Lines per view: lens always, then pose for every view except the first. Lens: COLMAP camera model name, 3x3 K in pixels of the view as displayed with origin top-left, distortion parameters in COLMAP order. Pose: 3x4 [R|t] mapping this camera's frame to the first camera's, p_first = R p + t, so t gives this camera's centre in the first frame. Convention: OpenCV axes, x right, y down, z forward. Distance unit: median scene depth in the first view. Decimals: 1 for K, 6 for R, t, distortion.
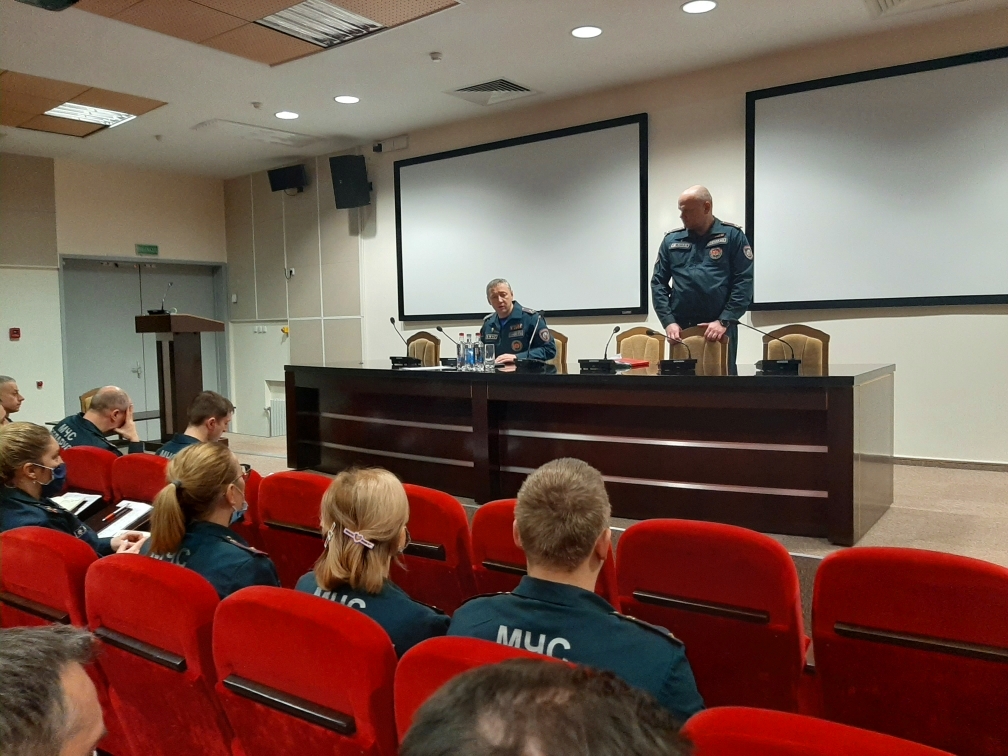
lens RADIAL K [[780.1, 0, 506.2], [0, 780.1, 370.2], [0, 0, 1]] dist [0.103981, -0.183807]
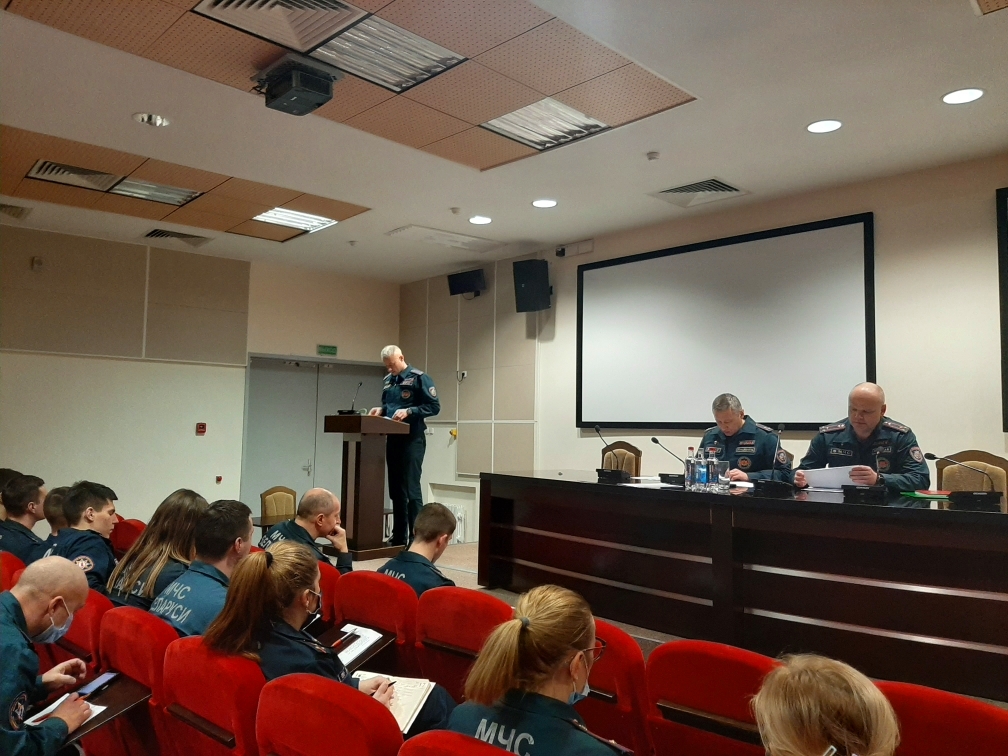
lens RADIAL K [[780.1, 0, 506.2], [0, 780.1, 370.2], [0, 0, 1]] dist [0.103981, -0.183807]
pose [[0.987815, 0.023073, -0.153915, -0.093396], [-0.043335, 0.990617, -0.129615, -0.006702], [0.149480, 0.134705, 0.979546, 0.059292]]
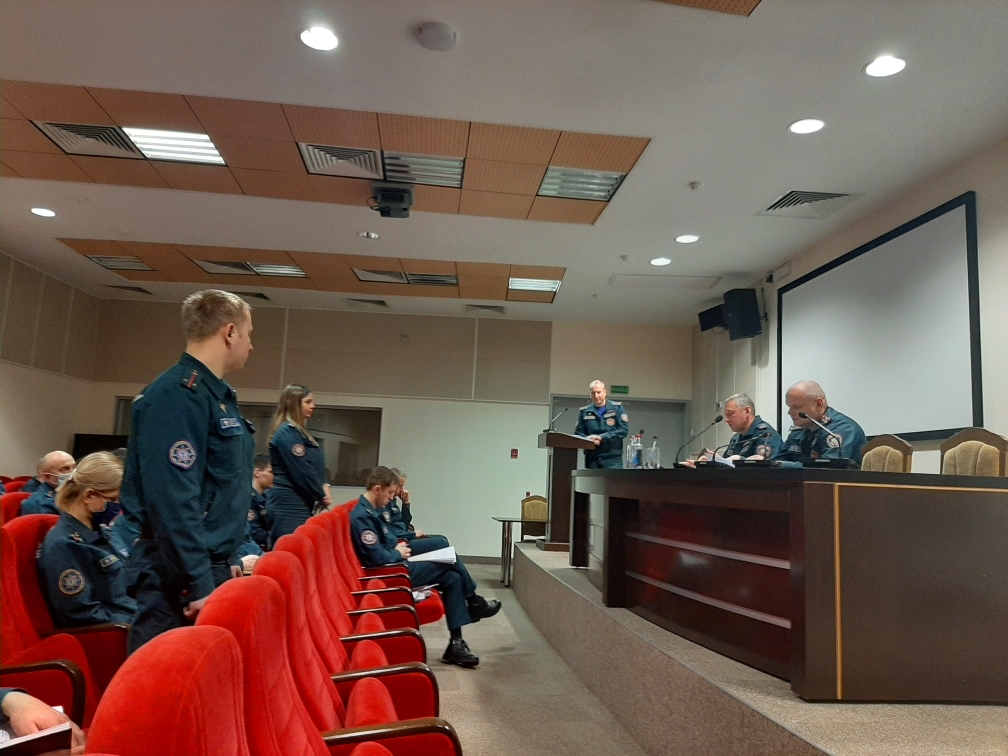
lens RADIAL K [[786.5, 0, 504.0], [0, 786.5, 378.0], [0, 0, 1]] dist [0.067393, -0.192979]
pose [[0.662285, -0.043334, -0.747997, 0.442918], [-0.104437, 0.983241, -0.149432, 0.036030], [0.741937, 0.177085, 0.646661, 0.141419]]
